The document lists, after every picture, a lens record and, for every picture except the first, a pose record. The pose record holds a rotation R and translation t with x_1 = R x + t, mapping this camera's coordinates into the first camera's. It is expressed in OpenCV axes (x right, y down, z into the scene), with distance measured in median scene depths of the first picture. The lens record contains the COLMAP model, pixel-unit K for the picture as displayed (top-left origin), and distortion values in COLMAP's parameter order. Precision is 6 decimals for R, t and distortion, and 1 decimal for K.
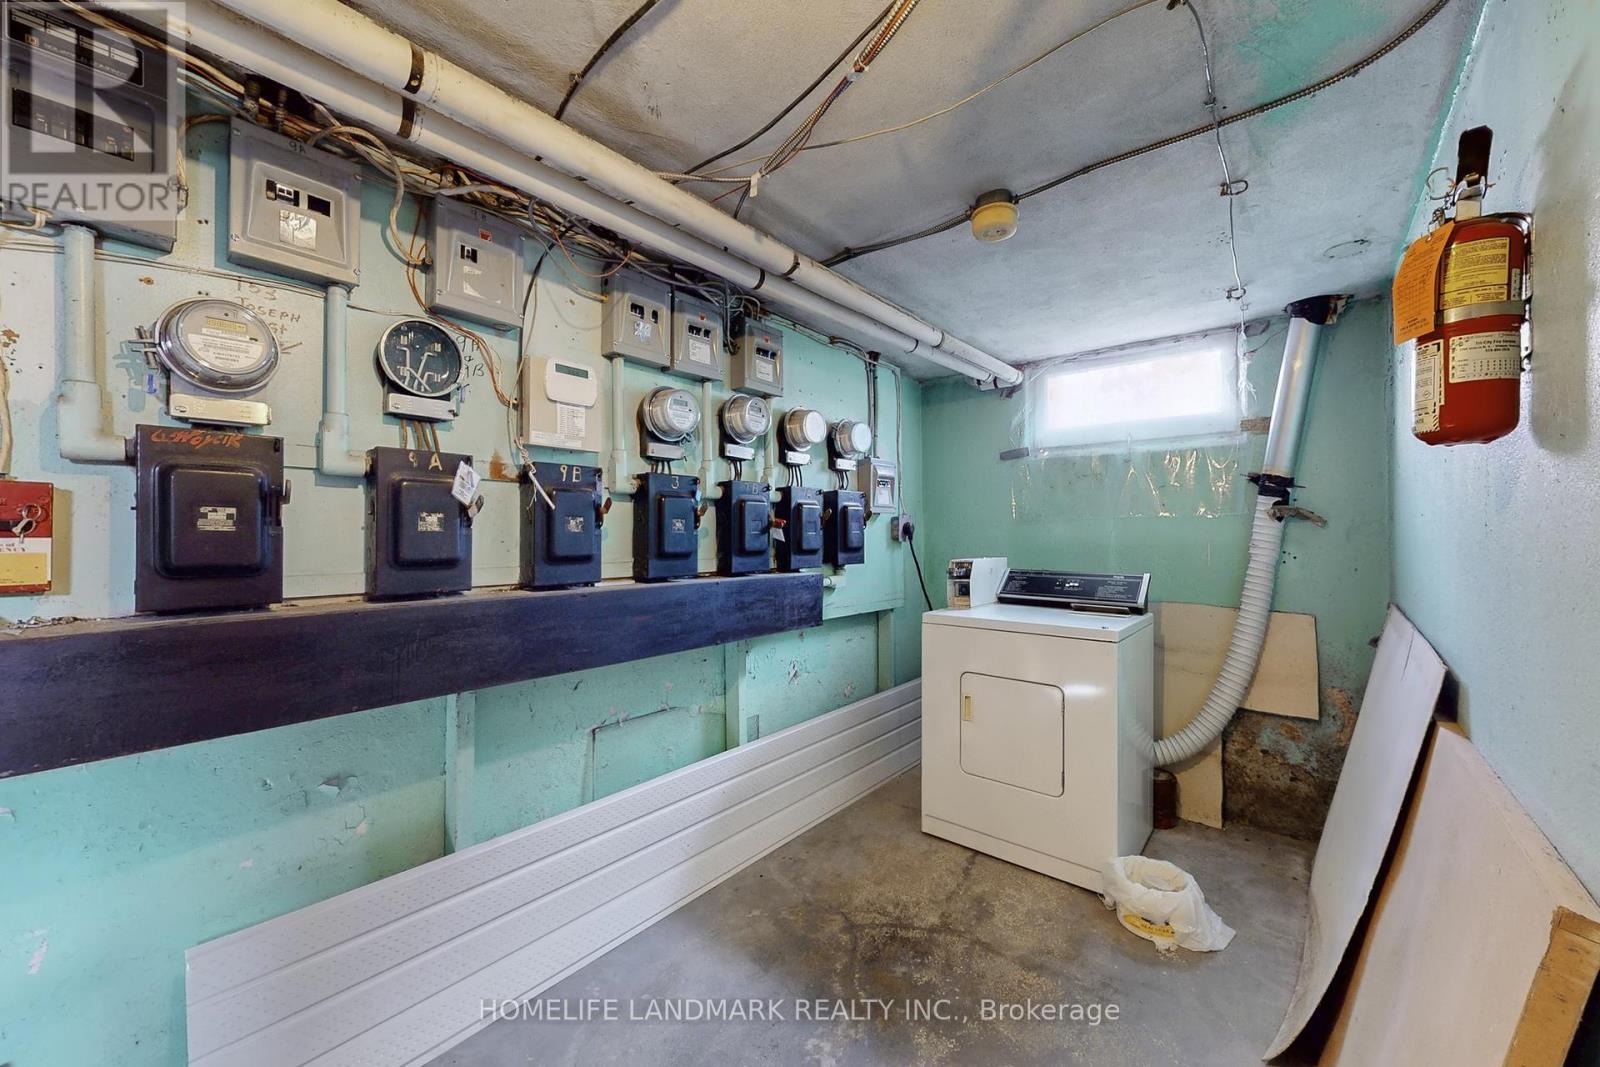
lens RADIAL K [[612.0, 0, 803.2], [0, 612.0, 533.0], [0, 0, 1]] dist [0.001811, 0.000046]
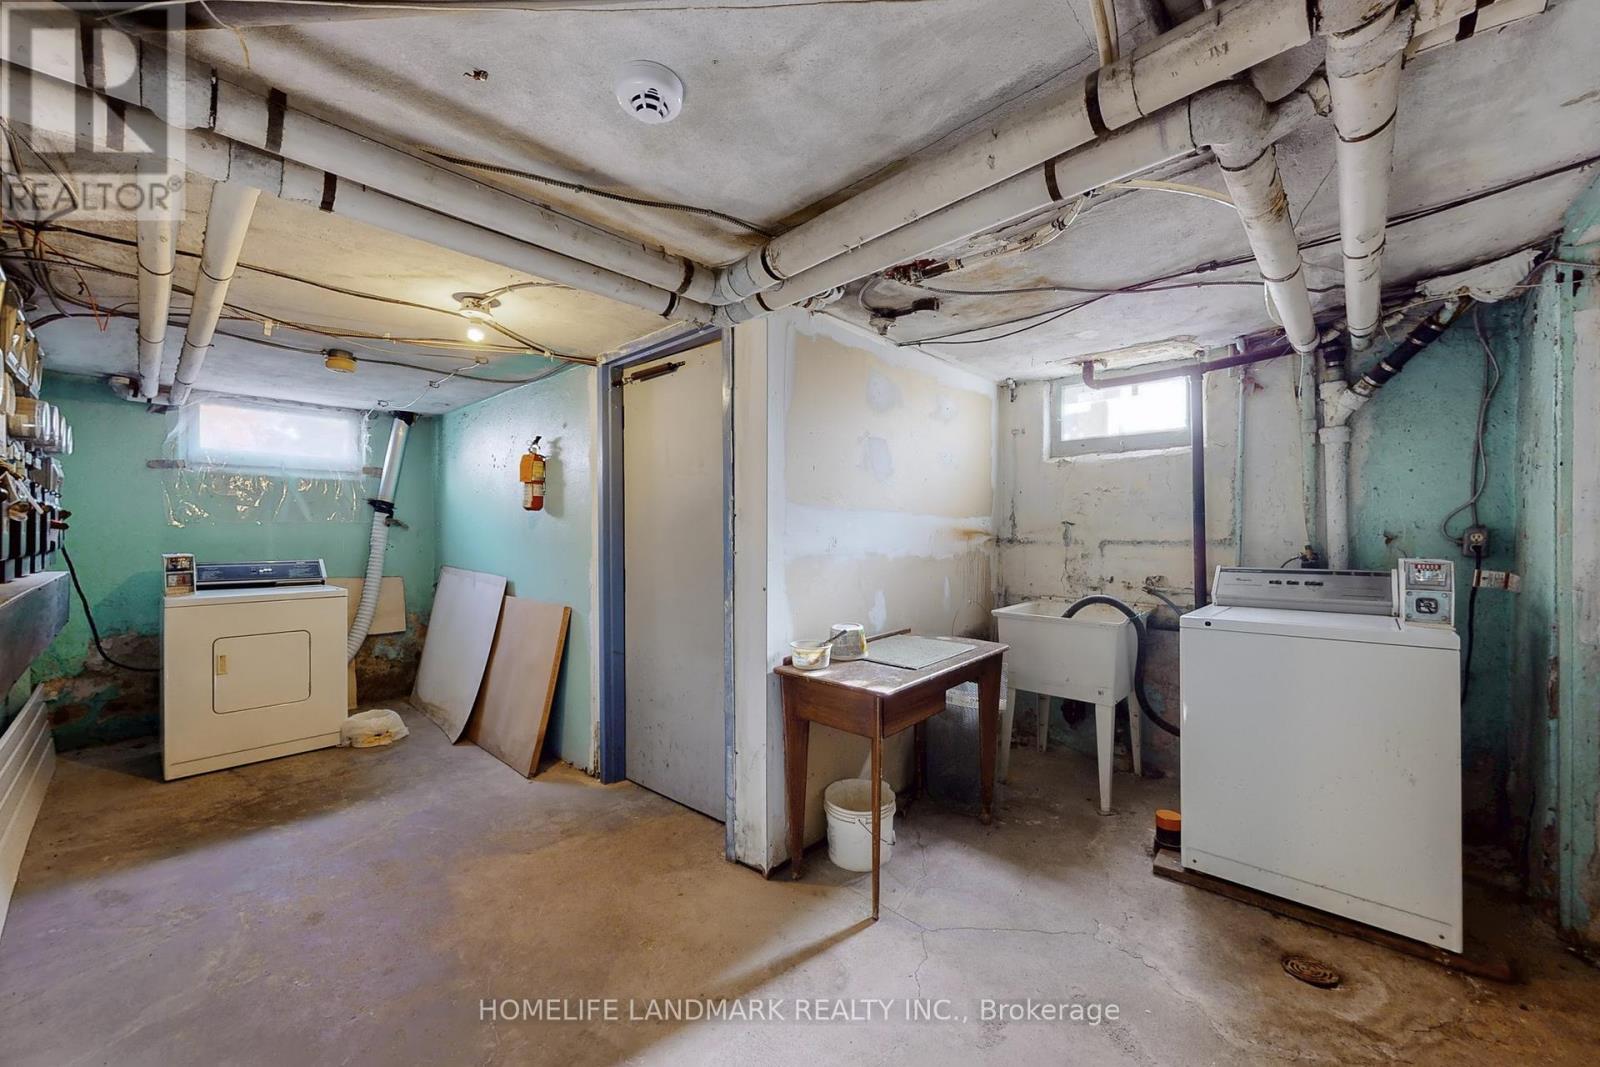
lens RADIAL K [[612.0, 0, 803.8], [0, 612.0, 531.5], [0, 0, 1]] dist [0.001811, 0.000046]
pose [[0.045349, 0.000687, 0.998971, -1.006052], [-0.001909, 0.999998, -0.000601, -0.006748], [-0.998969, -0.001880, 0.045350, -0.326768]]
